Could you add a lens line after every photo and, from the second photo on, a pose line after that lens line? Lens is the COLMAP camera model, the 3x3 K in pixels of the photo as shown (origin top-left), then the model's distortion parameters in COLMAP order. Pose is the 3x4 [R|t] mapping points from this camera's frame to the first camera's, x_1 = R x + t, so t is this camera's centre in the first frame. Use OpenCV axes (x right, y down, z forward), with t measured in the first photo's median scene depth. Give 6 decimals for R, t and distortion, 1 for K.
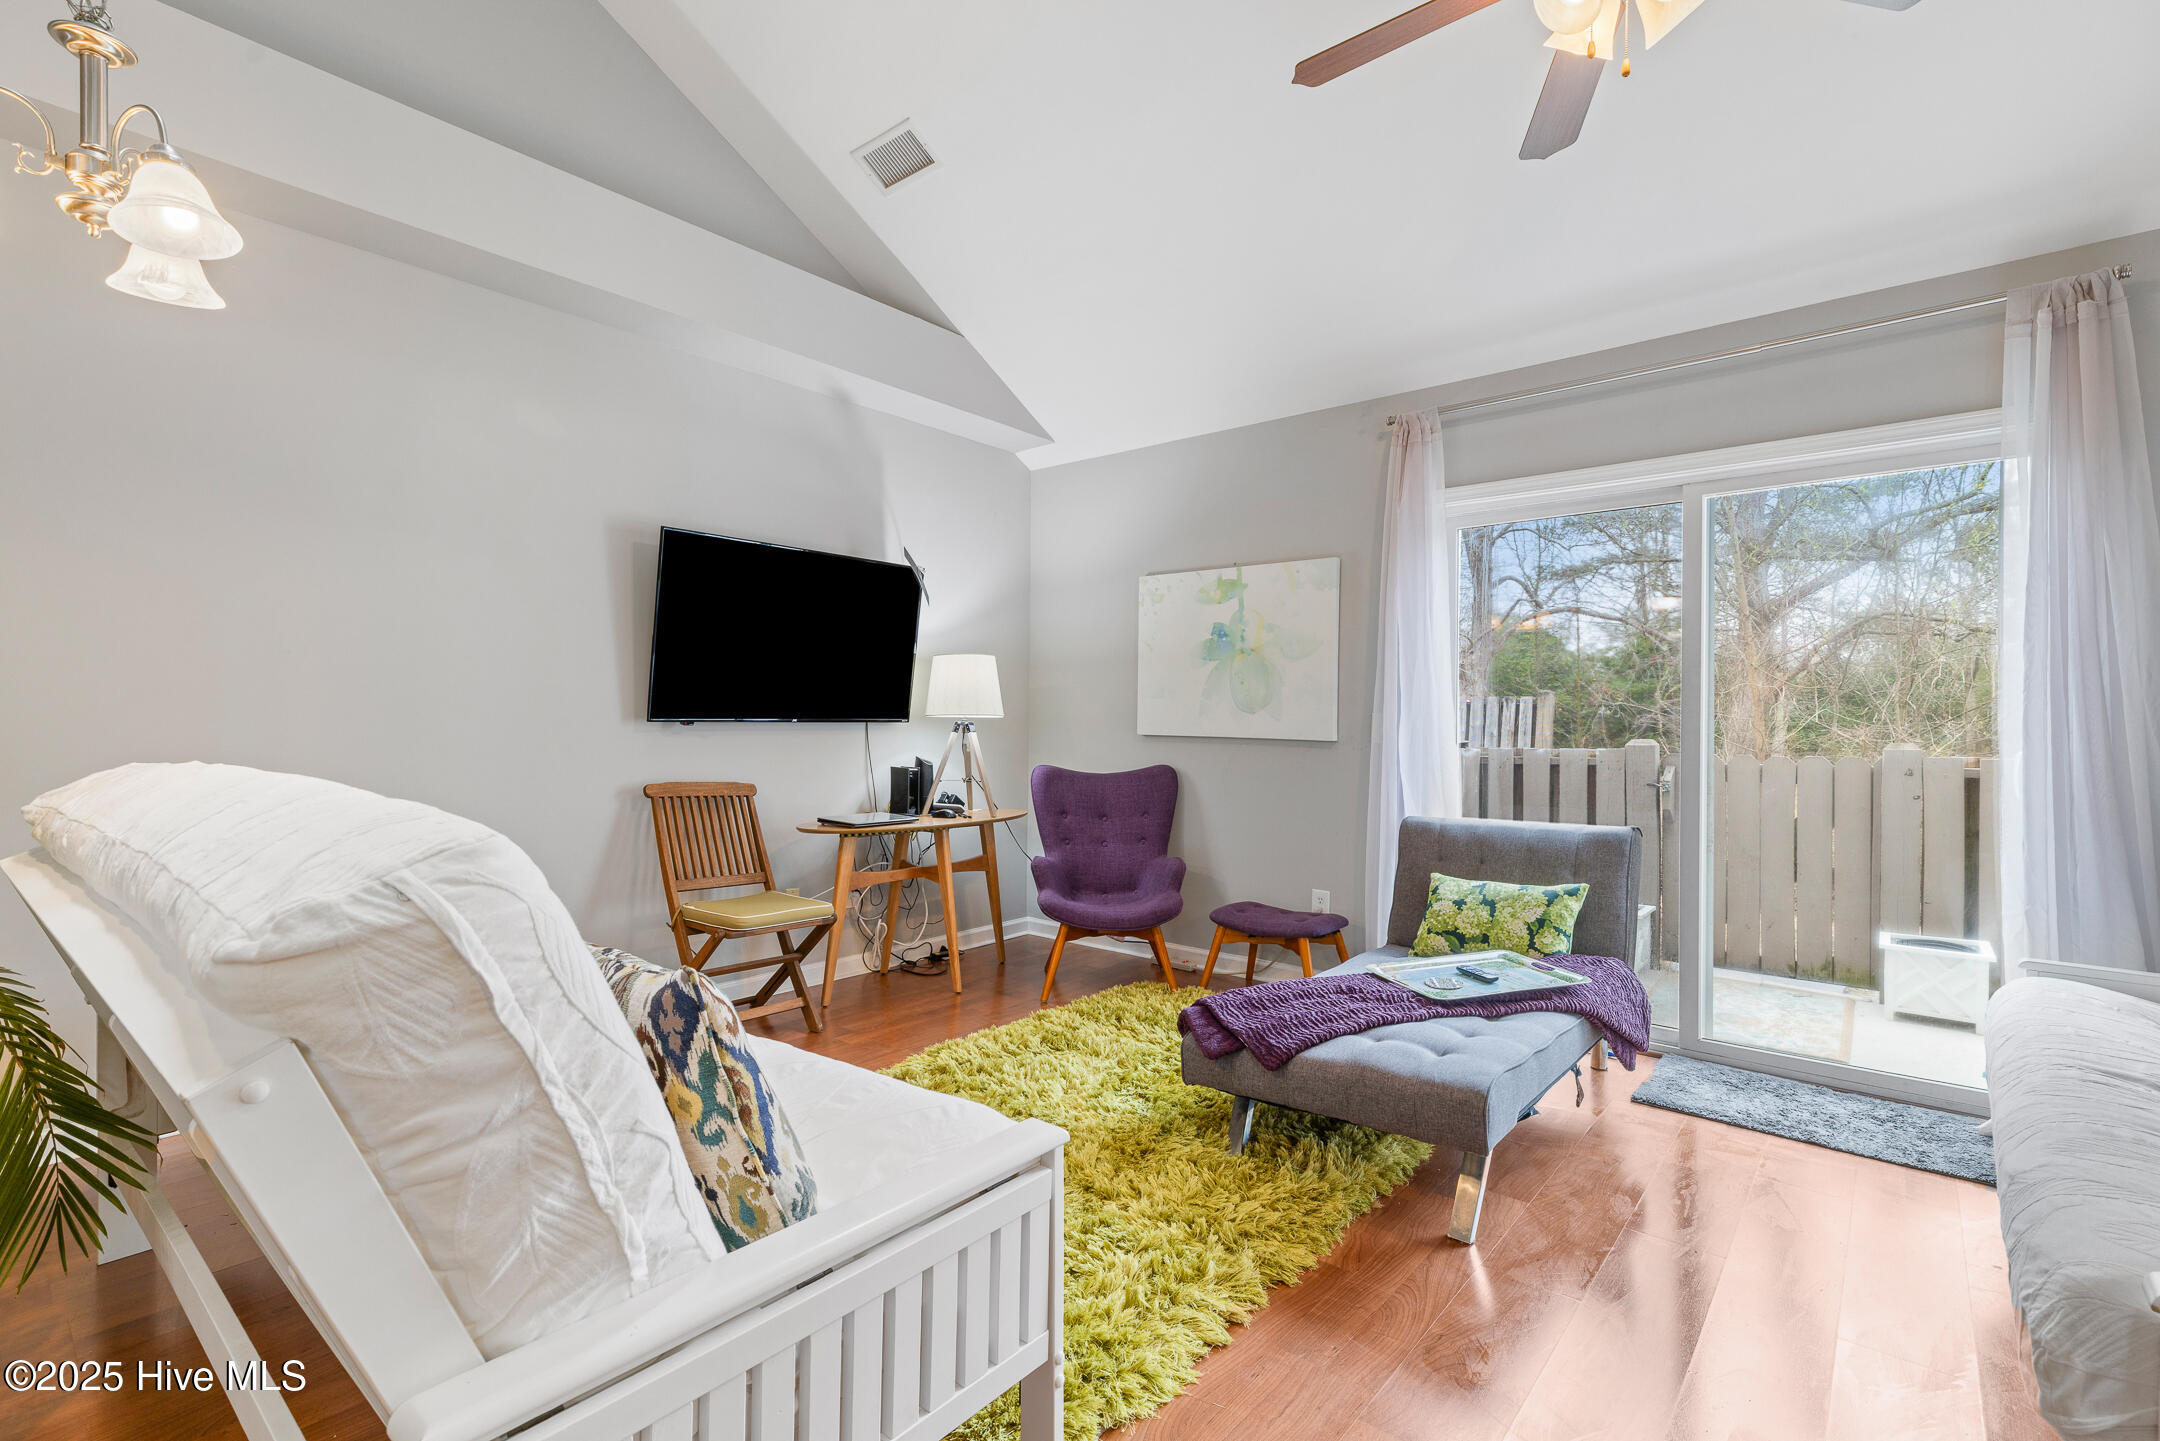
lens RADIAL K [[970.1, 0, 1071.8], [0, 970.1, 726.6], [0, 0, 1]] dist [0.007393, -0.000313]
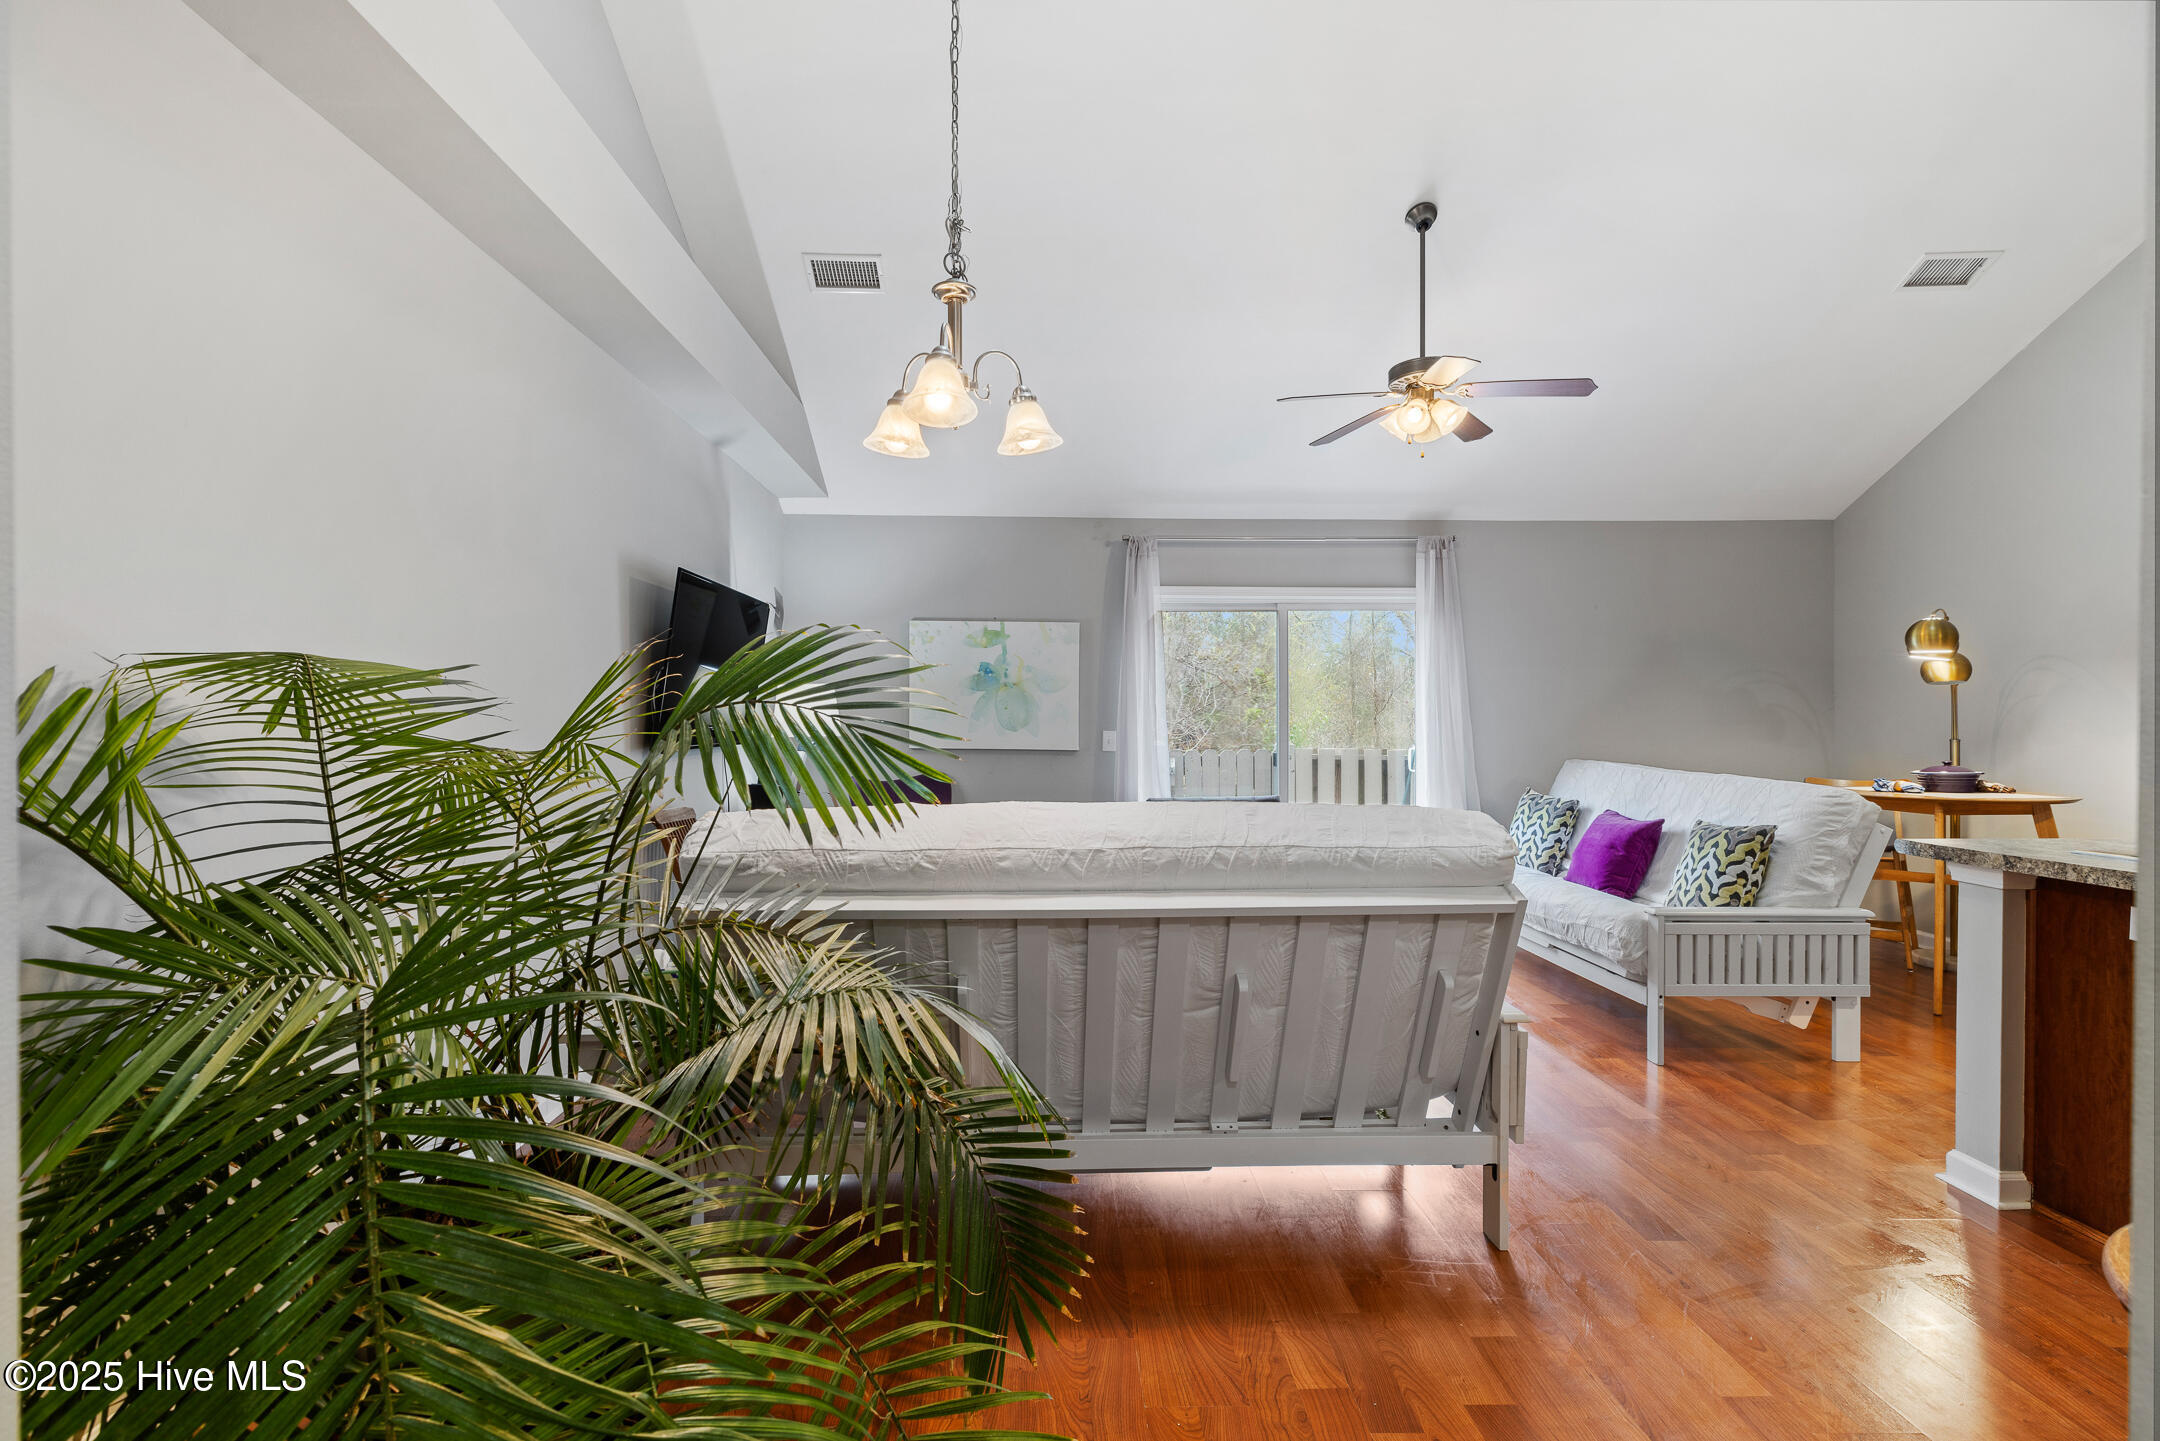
lens RADIAL K [[970.1, 0, 1070.1], [0, 970.1, 719.7], [0, 0, 1]] dist [0.007393, -0.000313]
pose [[0.743076, -0.008840, 0.669149, -0.765818], [0.009256, 0.999953, 0.002931, -0.038722], [-0.669143, 0.004015, 0.743123, -0.057303]]
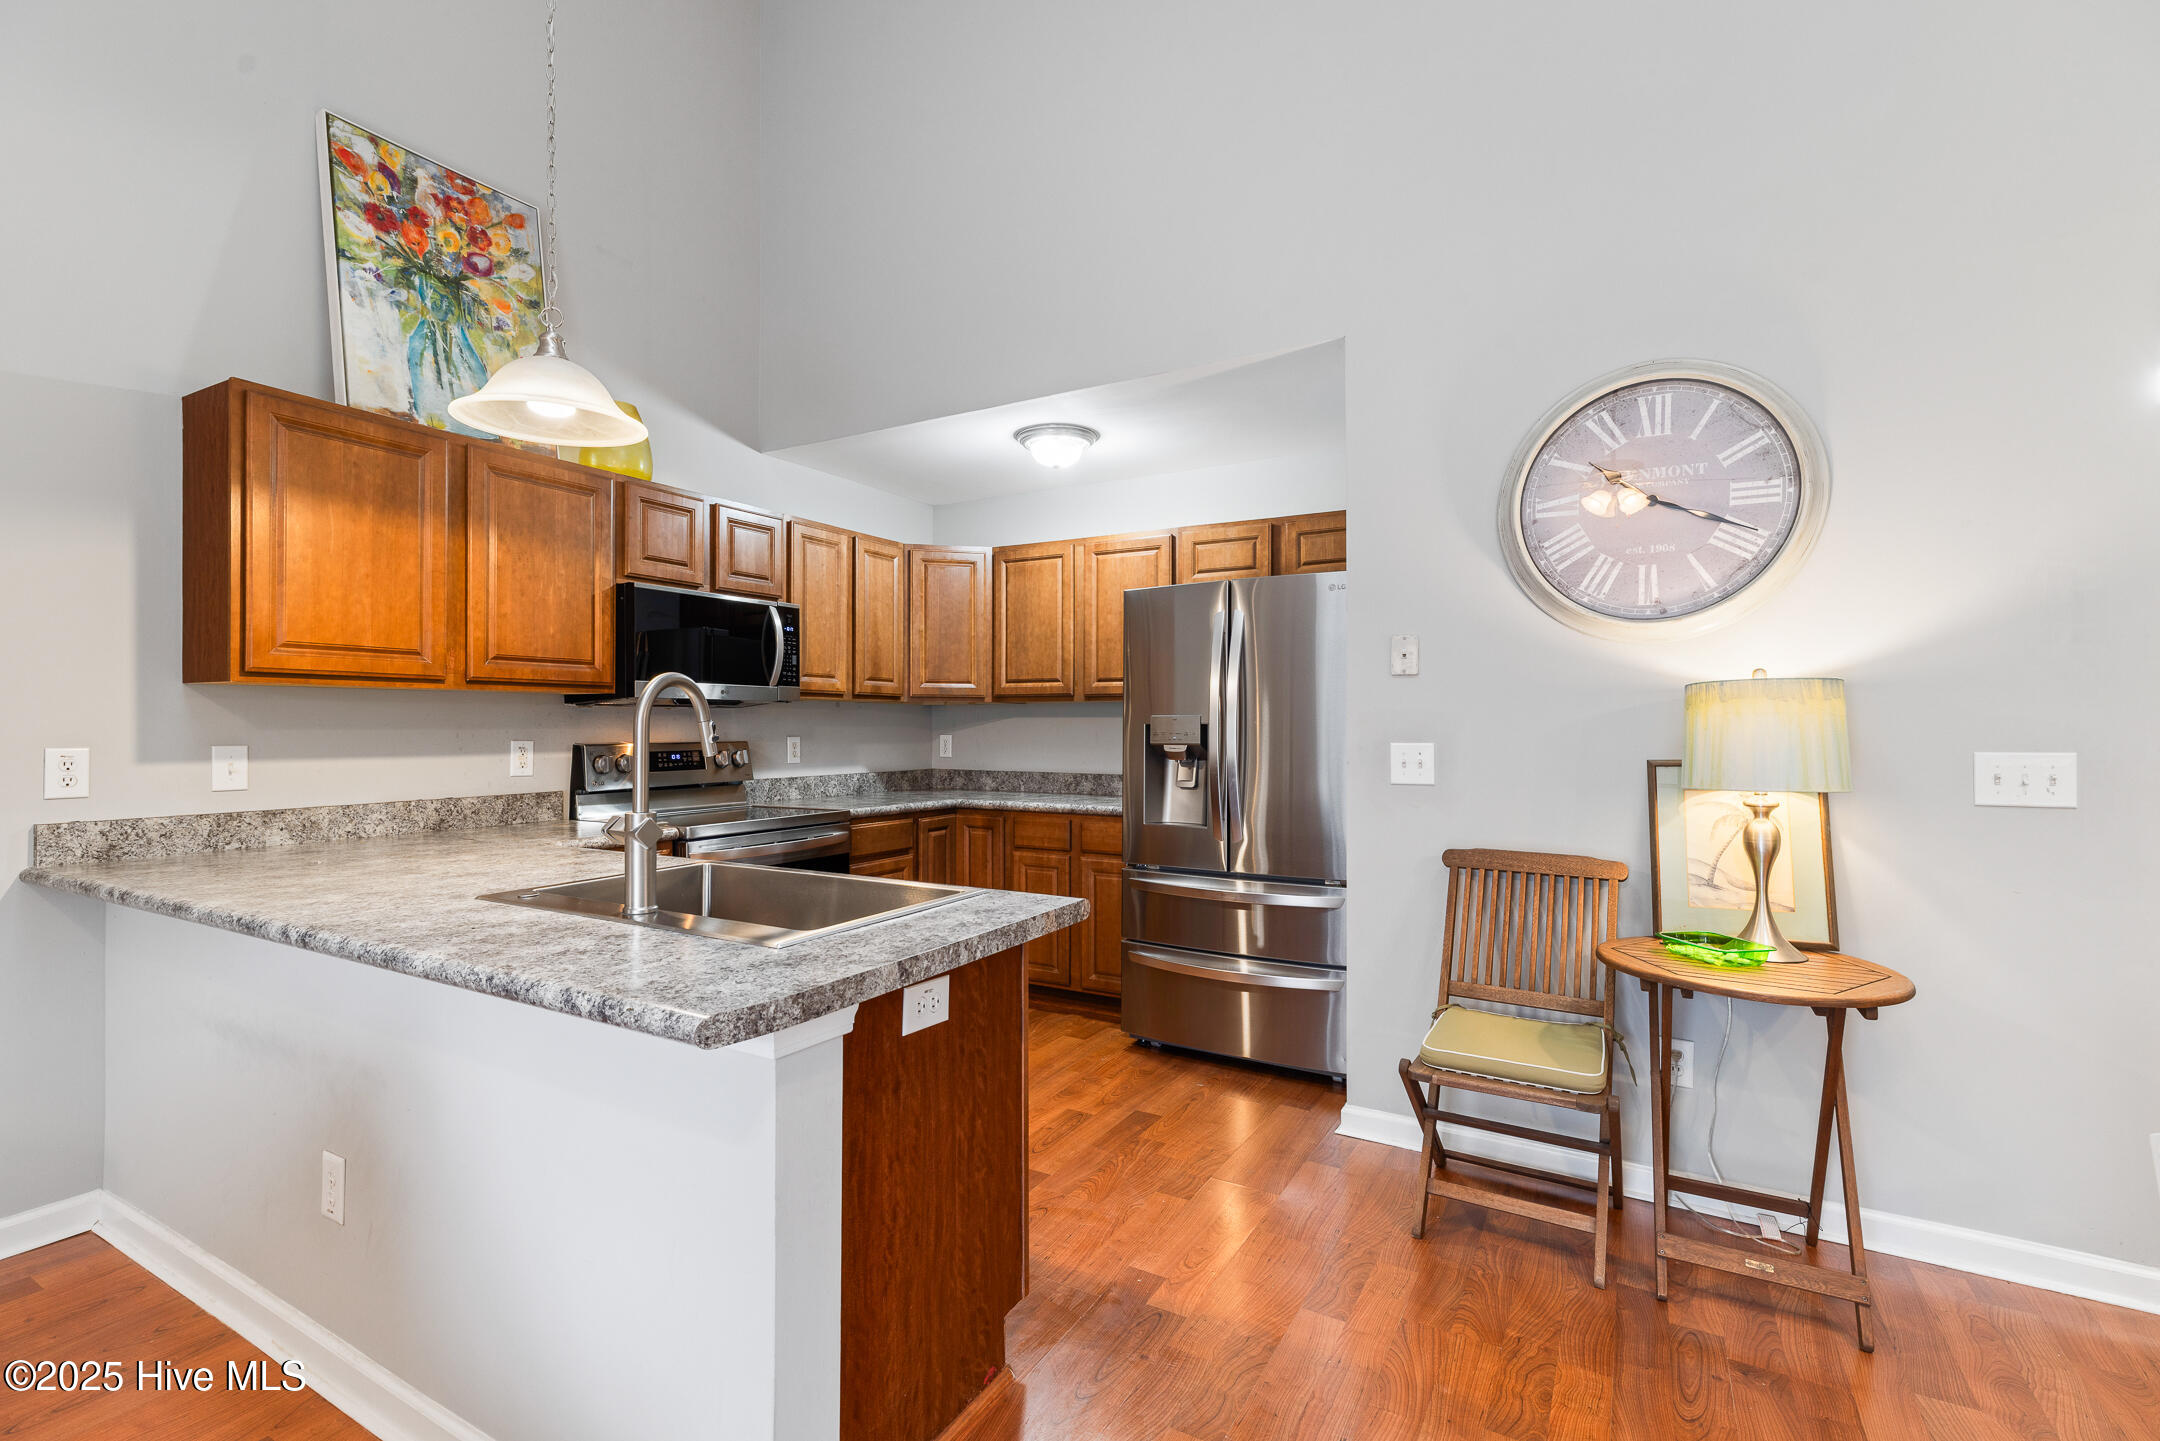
lens RADIAL K [[970.1, 0, 1064.6], [0, 970.1, 720.5], [0, 0, 1]] dist [0.007393, -0.000313]
pose [[-0.985175, -0.008882, -0.171323, 0.153642], [-0.009409, 0.999953, 0.002264, -0.034824], [0.171295, 0.003842, -0.985212, 0.396980]]
